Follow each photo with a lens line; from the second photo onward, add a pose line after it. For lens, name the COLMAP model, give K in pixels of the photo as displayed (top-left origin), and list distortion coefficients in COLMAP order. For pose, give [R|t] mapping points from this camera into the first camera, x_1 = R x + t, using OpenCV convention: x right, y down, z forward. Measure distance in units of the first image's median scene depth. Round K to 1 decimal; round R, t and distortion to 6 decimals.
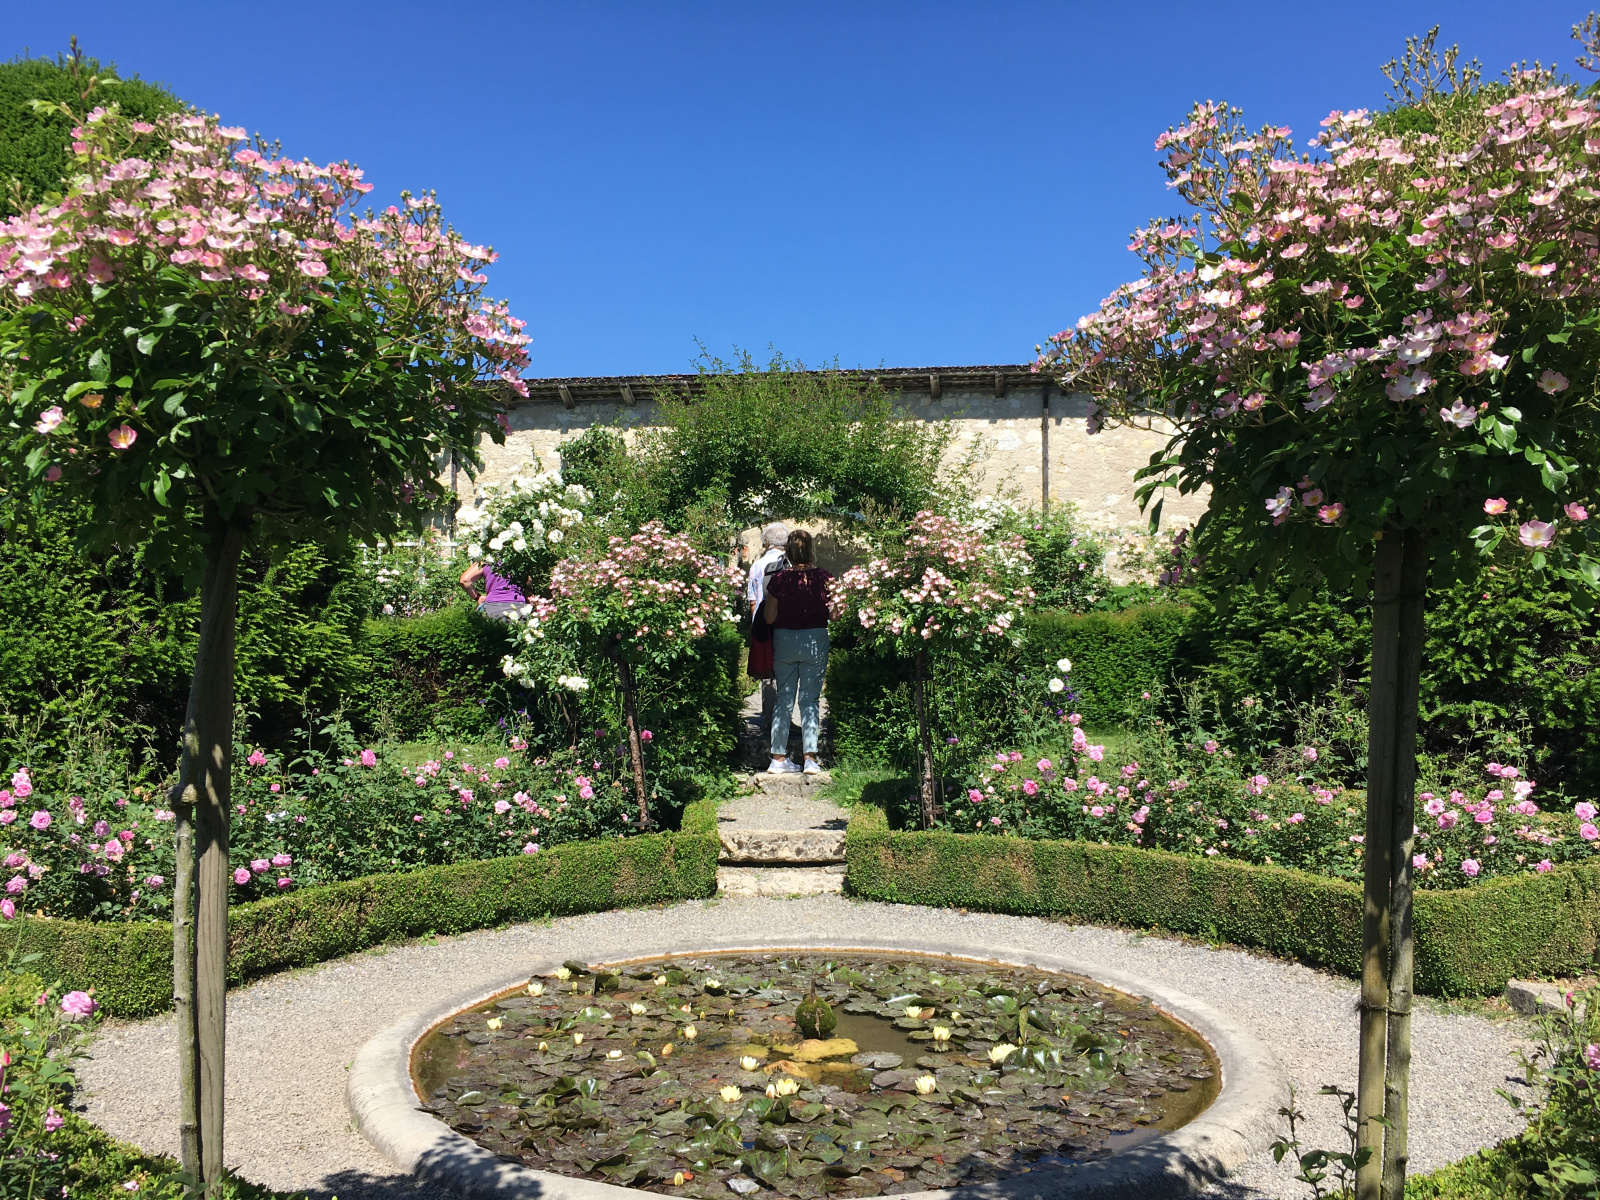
lens RADIAL K [[1392.4, 0, 804.1], [0, 1392.4, 597.8], [0, 0, 1]] dist [0.074847, -0.104998]
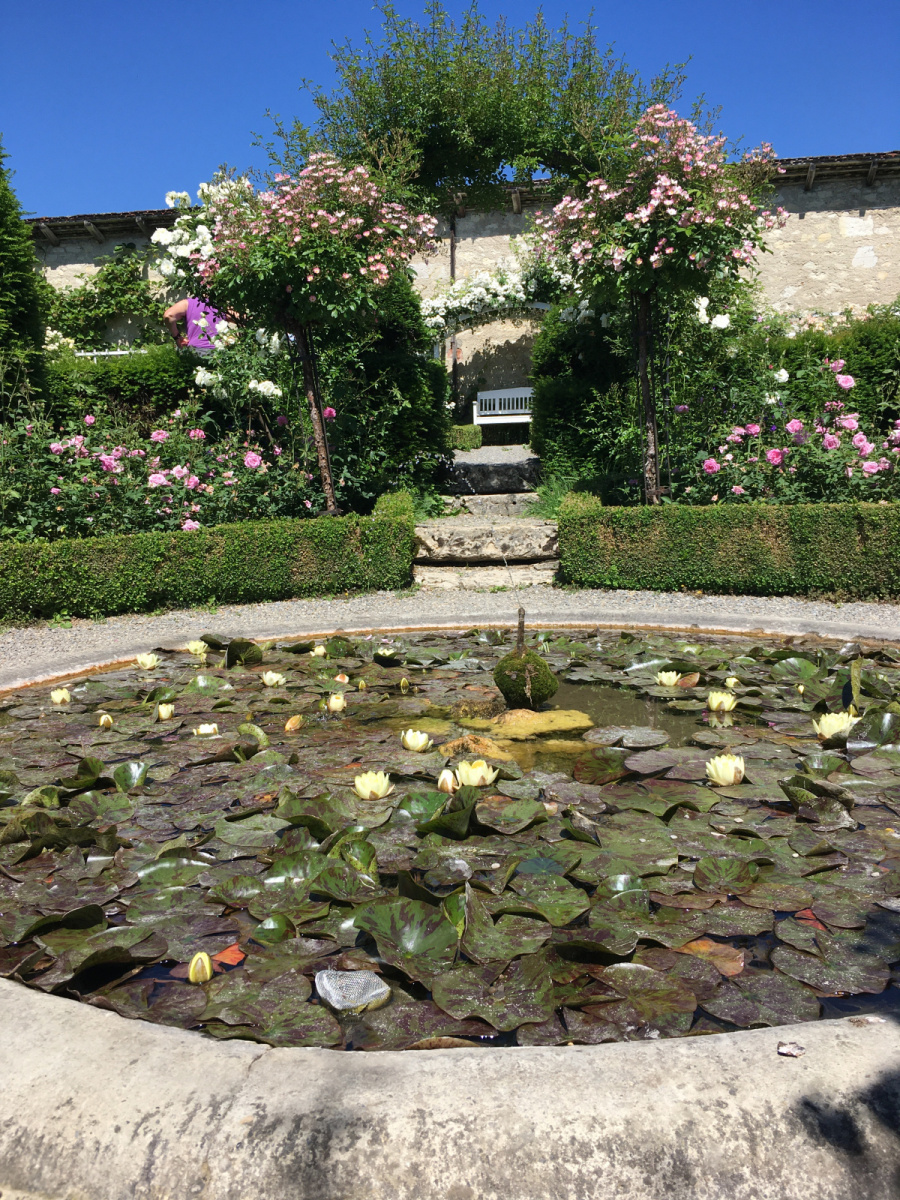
lens RADIAL K [[1044.3, 0, 446.9], [0, 1044.3, 595.1], [0, 0, 1]] dist [0.074847, -0.104998]
pose [[0.997772, -0.014560, -0.065105, 0.002988], [0.023456, 0.990148, 0.138044, 0.138023], [0.062454, -0.139263, 0.988284, 0.373687]]
